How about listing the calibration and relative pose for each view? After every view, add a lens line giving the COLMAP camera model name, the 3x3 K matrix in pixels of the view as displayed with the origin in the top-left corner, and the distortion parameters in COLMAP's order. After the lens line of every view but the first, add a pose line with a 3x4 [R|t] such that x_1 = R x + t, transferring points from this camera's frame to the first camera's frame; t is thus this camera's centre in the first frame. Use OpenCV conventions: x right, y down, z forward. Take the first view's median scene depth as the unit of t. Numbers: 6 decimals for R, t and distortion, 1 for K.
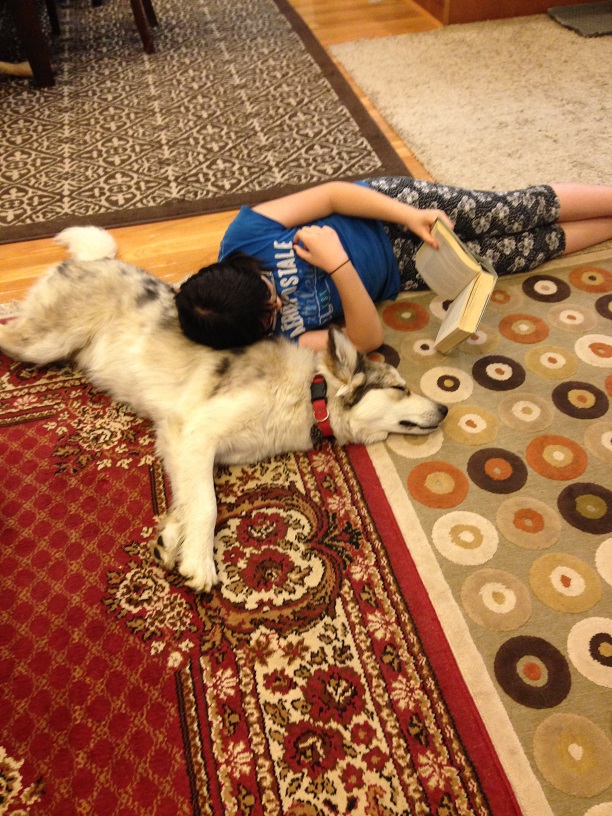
lens RADIAL K [[704.4, 0, 307.1], [0, 704.4, 421.3], [0, 0, 1]] dist [0.120569, -0.205723]
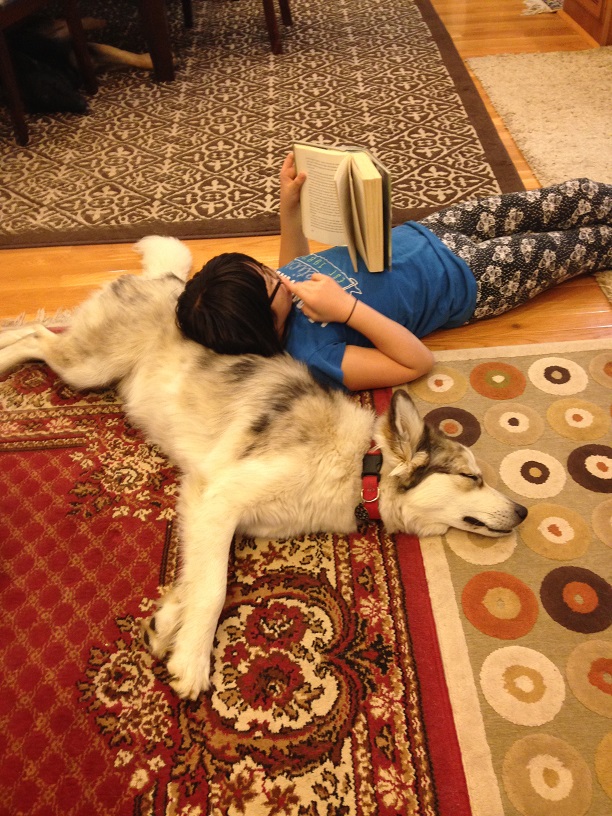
lens RADIAL K [[704.4, 0, 307.1], [0, 704.4, 421.3], [0, 0, 1]] dist [0.120569, -0.205723]
pose [[0.979947, 0.138100, -0.143638, 0.055725], [-0.138676, 0.990319, 0.006043, -0.090281], [0.143082, 0.013997, 0.989612, 0.153389]]
